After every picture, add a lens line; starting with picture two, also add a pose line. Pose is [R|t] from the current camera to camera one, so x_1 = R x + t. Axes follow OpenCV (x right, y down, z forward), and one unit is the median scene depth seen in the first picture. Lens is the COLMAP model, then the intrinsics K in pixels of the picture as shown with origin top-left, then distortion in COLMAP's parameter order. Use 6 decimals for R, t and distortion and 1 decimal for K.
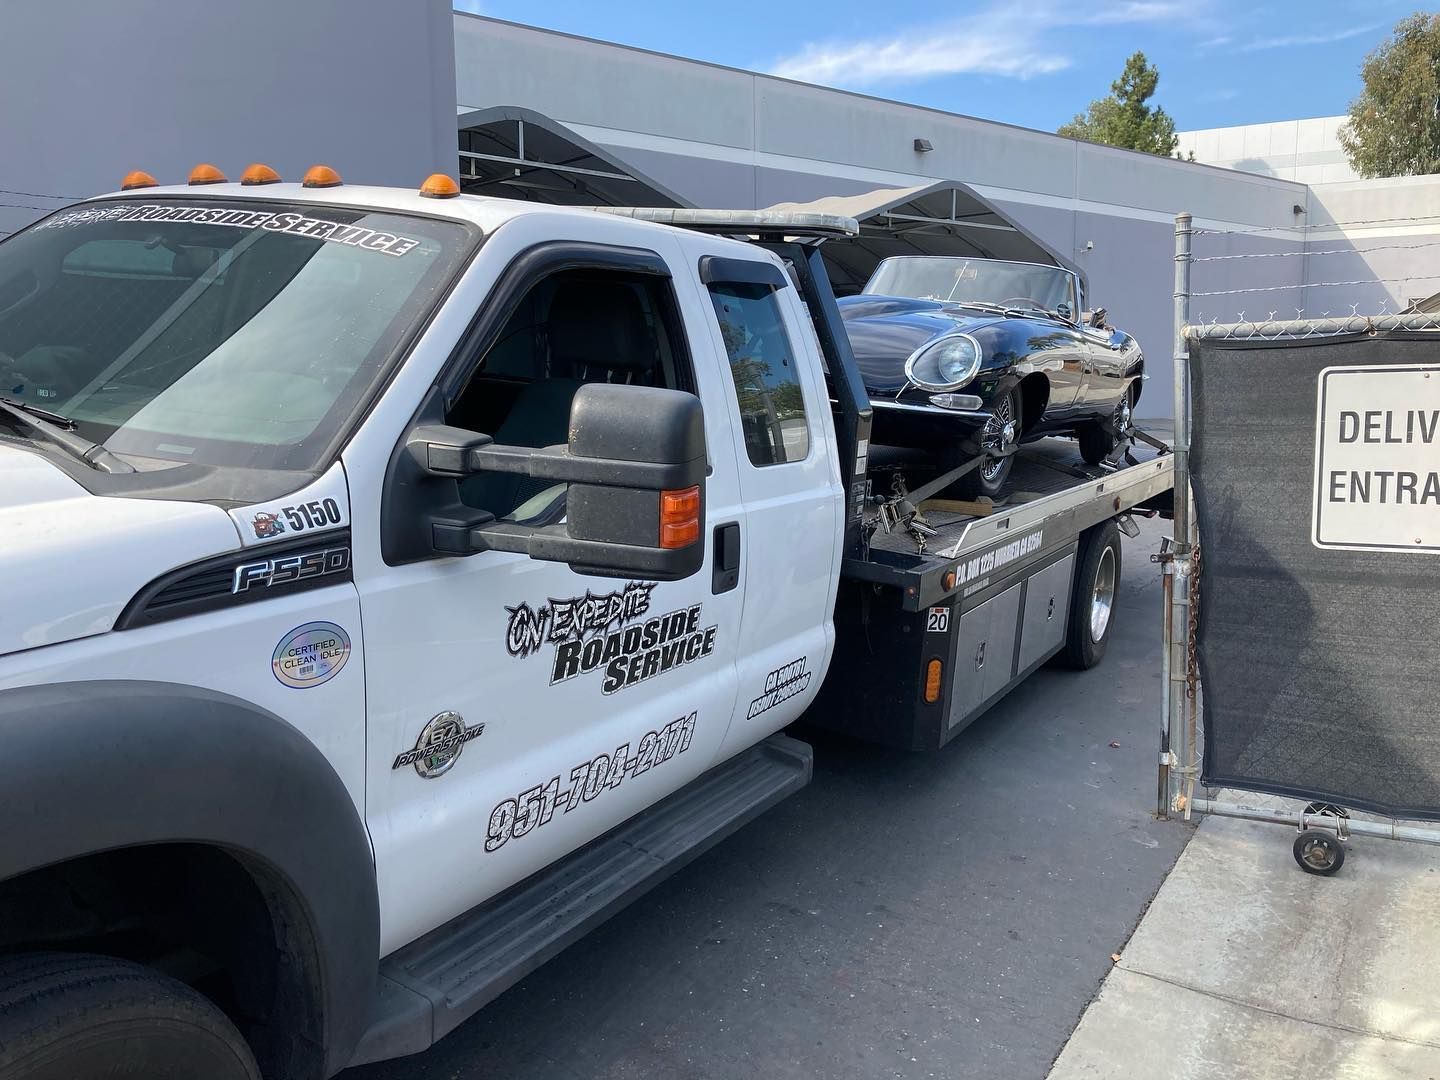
lens RADIAL K [[1142.5, 0, 720.0], [0, 1142.5, 540.0], [0, 0, 1]] dist [0.016319, -0.007079]
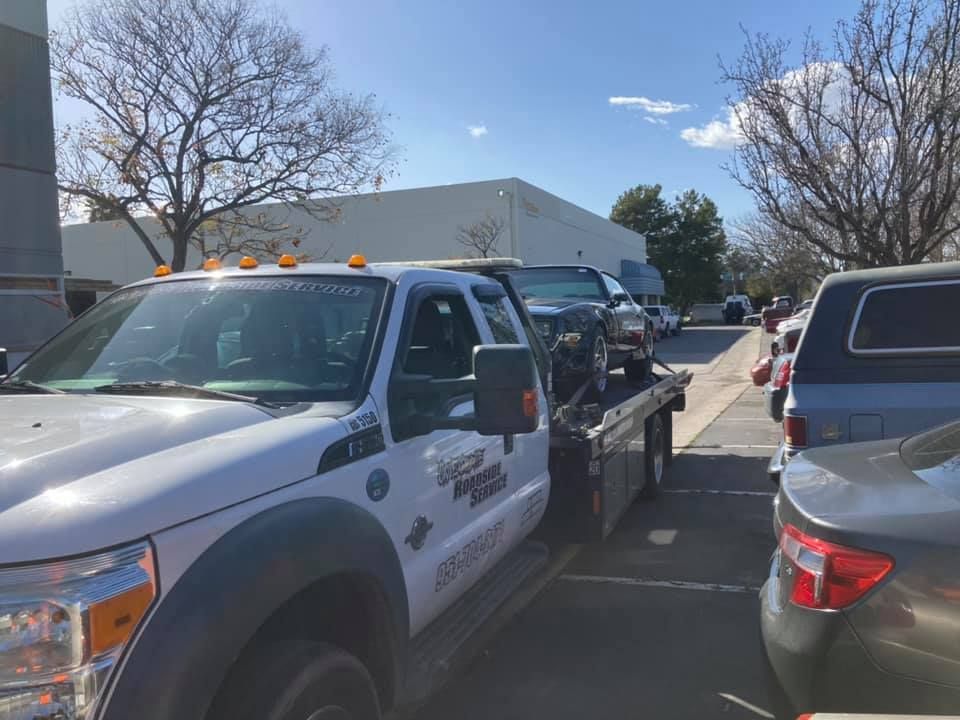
lens RADIAL K [[761.7, 0, 480.0], [0, 761.7, 360.0], [0, 0, 1]] dist [0.016319, -0.007079]
pose [[0.981741, -0.106402, 0.157682, -0.259273], [0.127017, 0.983736, -0.127007, 0.053719], [-0.141604, 0.144717, 0.979288, -0.293905]]
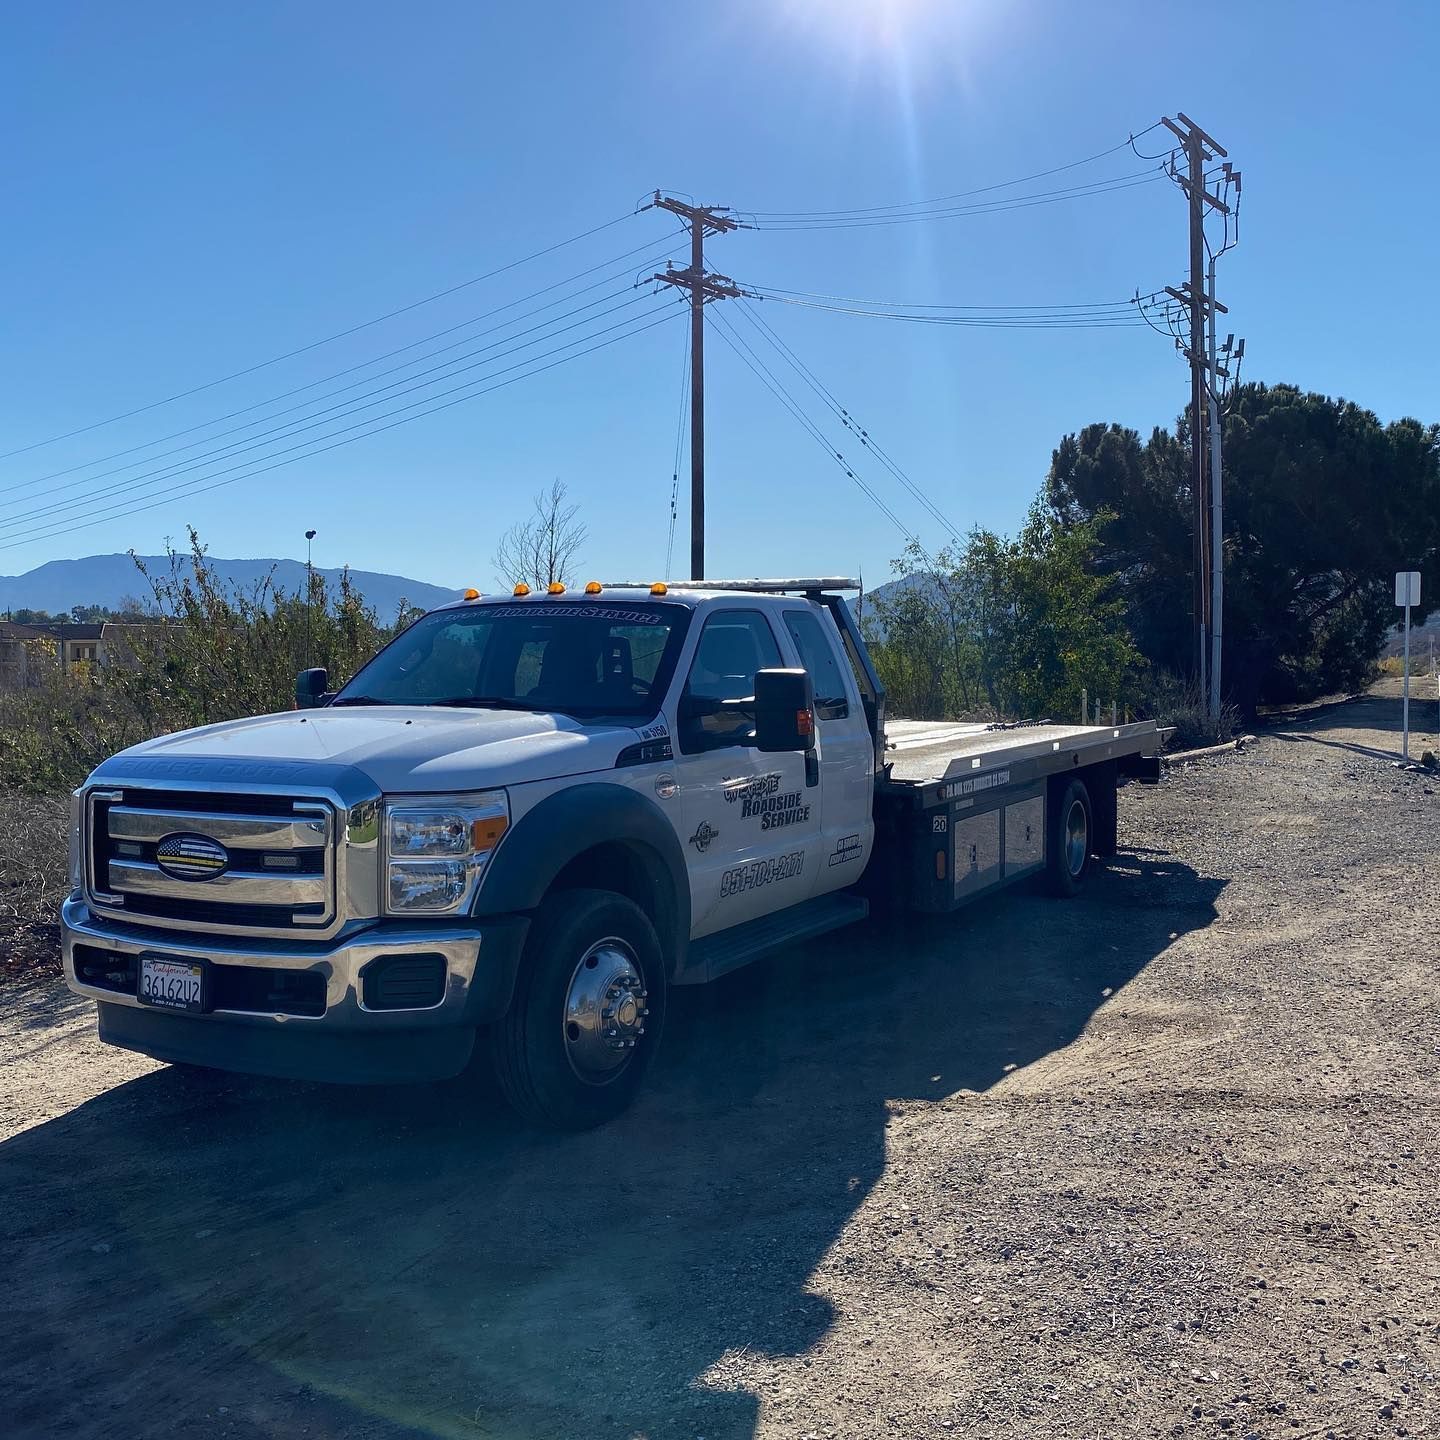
lens RADIAL K [[1402.1, 0, 720.0], [0, 1402.1, 720.0], [0, 0, 1]] dist [0.008092, 0.001087]
pose [[0.996373, -0.084480, 0.010196, -0.180540], [0.085074, 0.986497, -0.139953, 0.277528], [0.001765, 0.140313, 0.990106, -1.426401]]
